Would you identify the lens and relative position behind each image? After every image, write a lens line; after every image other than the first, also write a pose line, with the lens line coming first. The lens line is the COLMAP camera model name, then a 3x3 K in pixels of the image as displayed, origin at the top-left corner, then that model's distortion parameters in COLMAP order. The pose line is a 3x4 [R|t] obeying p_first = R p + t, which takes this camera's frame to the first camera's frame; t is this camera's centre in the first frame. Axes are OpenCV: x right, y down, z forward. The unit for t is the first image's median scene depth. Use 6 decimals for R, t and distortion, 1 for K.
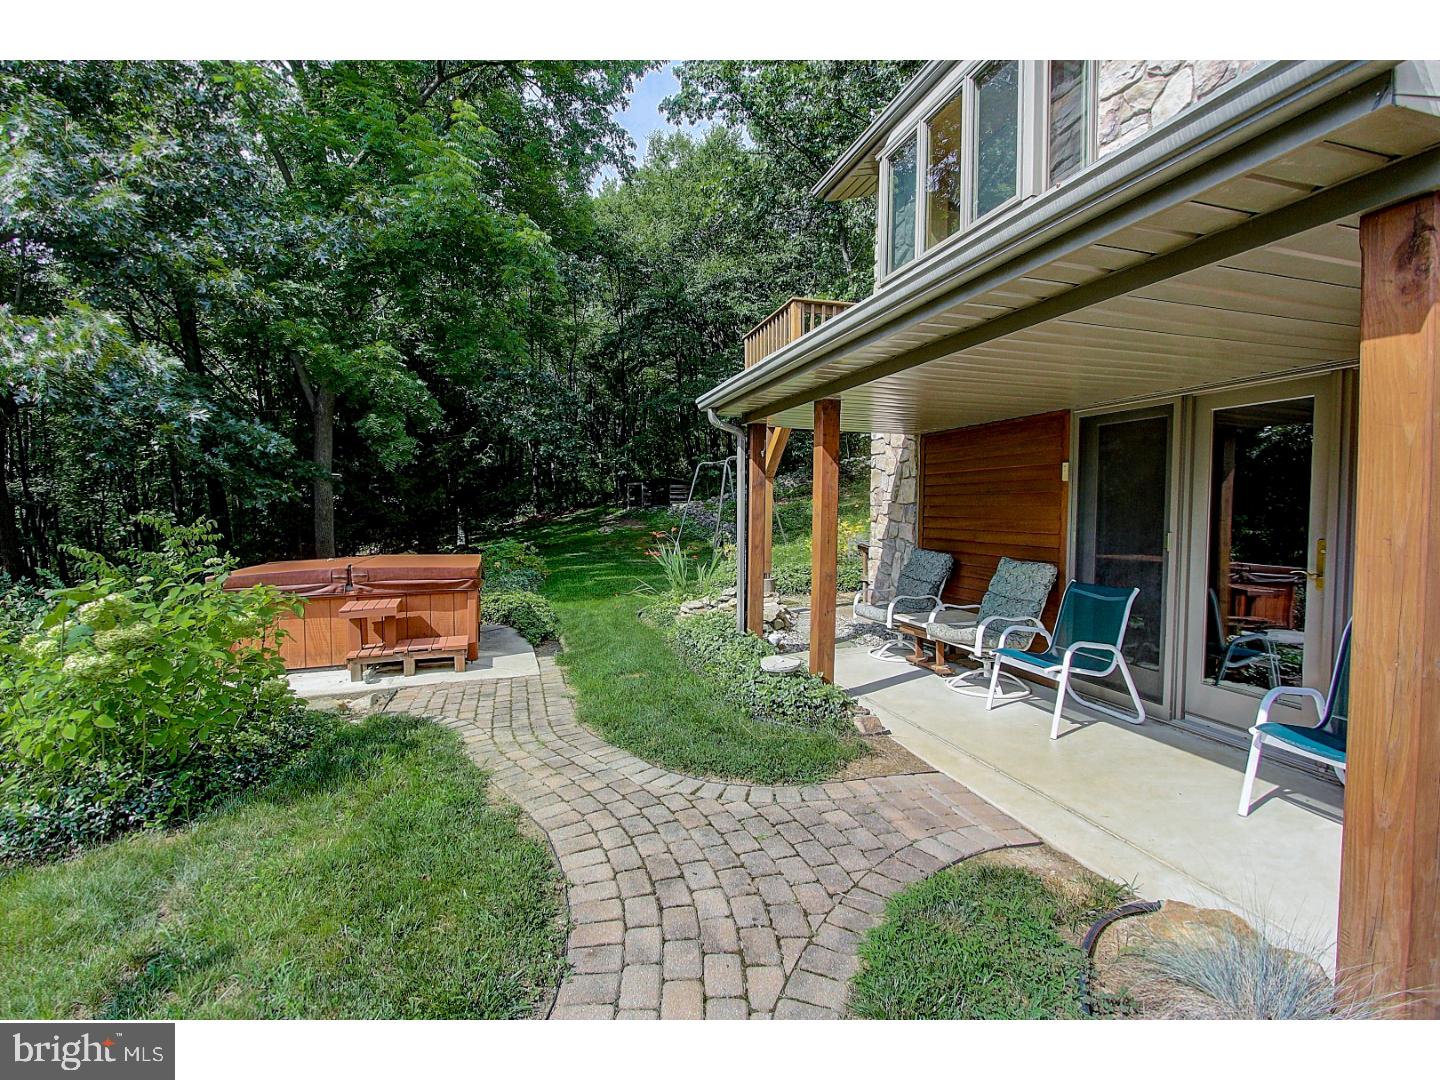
lens RADIAL K [[663.0, 0, 710.0], [0, 663.0, 522.5], [0, 0, 1]] dist [-0.010429, 0.000019]
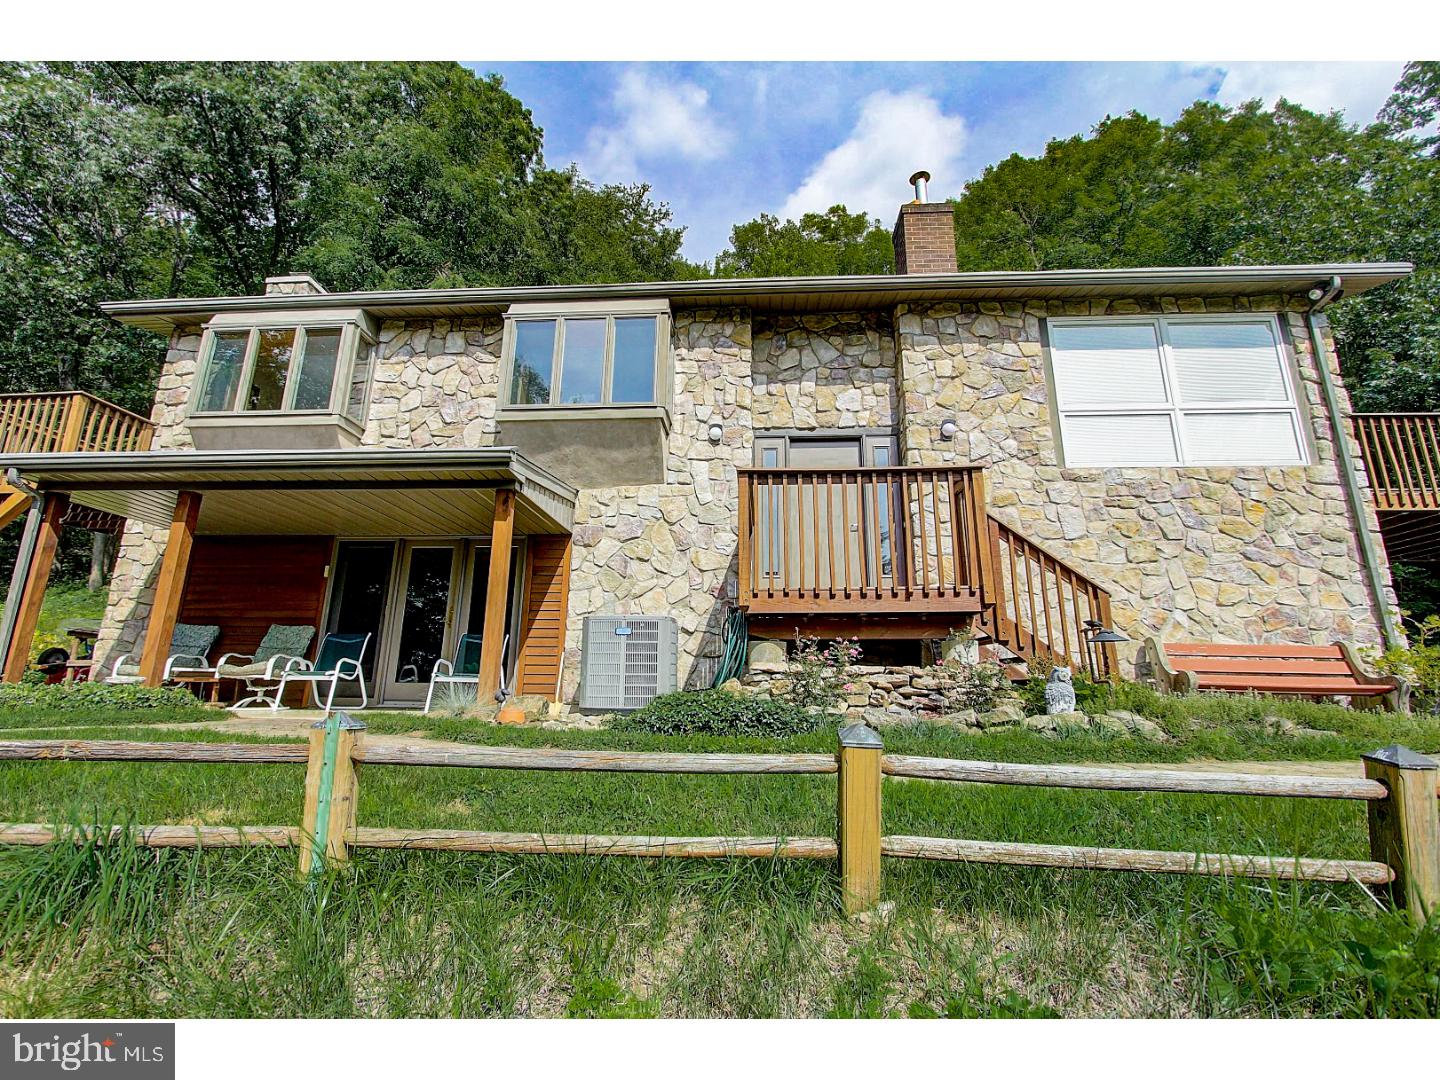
lens RADIAL K [[663.0, 0, 710.0], [0, 663.0, 522.5], [0, 0, 1]] dist [-0.010429, 0.000019]
pose [[0.339936, 0.226759, 0.912702, -0.785997], [0.011812, 0.969390, -0.245242, 0.257137], [-0.940374, 0.094147, 0.326852, -0.538669]]
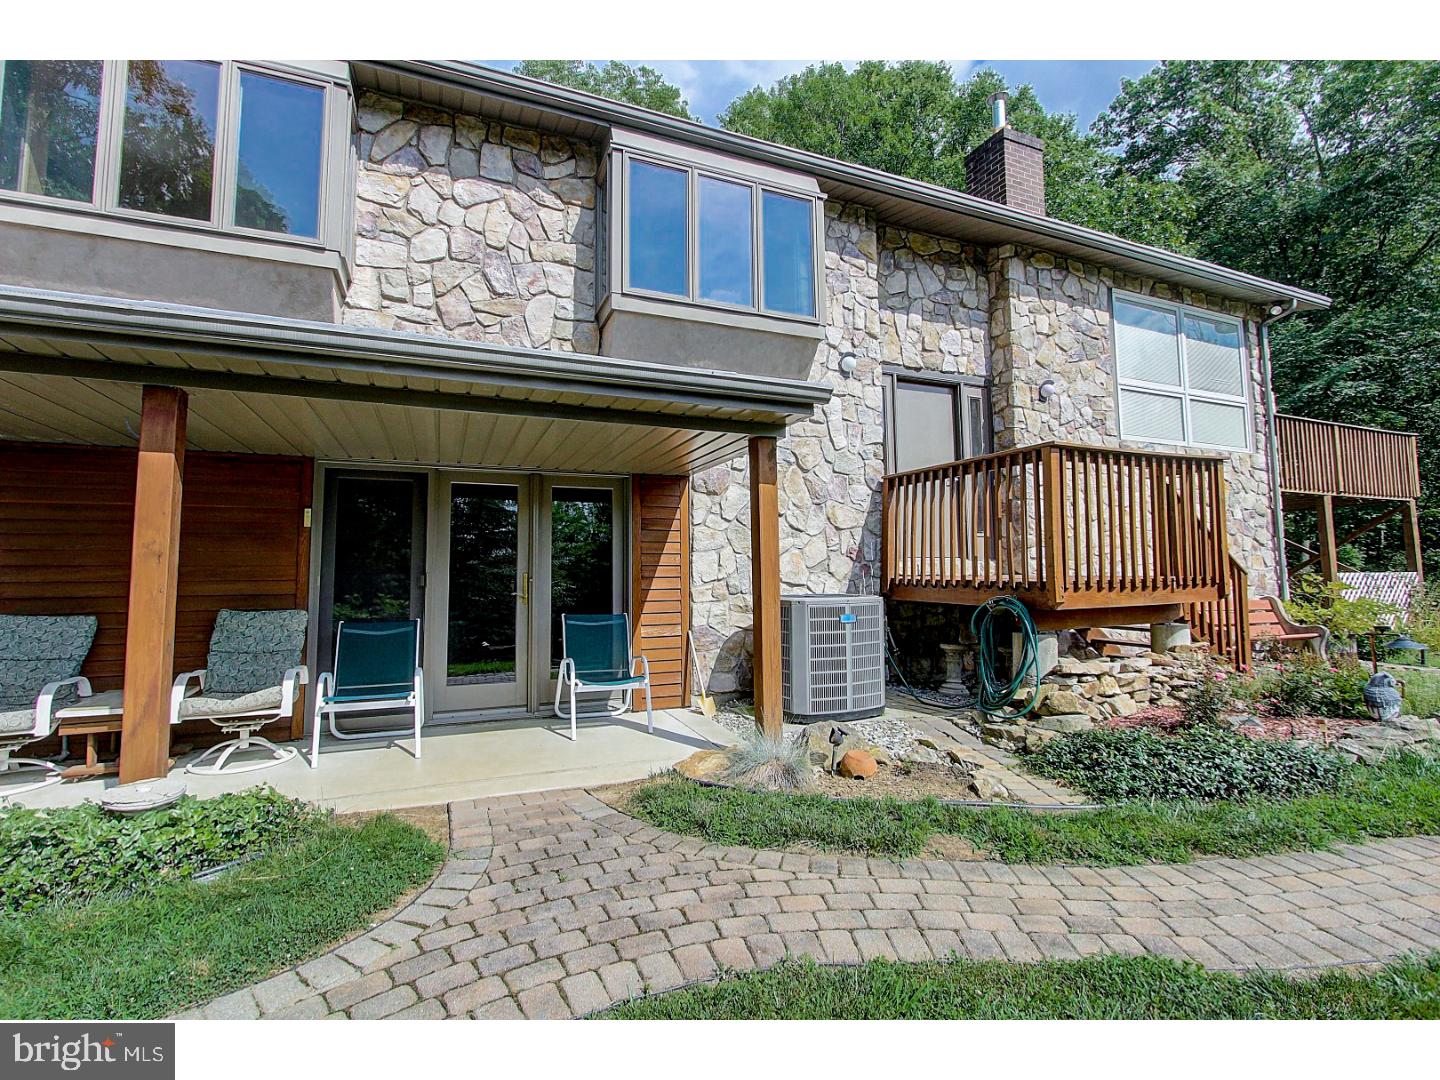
lens RADIAL K [[663.0, 0, 710.0], [0, 663.0, 522.5], [0, 0, 1]] dist [-0.010429, 0.000019]
pose [[-0.112911, 0.067214, 0.991329, -0.614902], [0.026712, 0.997554, -0.064593, 0.014500], [-0.993246, 0.019187, -0.114430, 0.575676]]
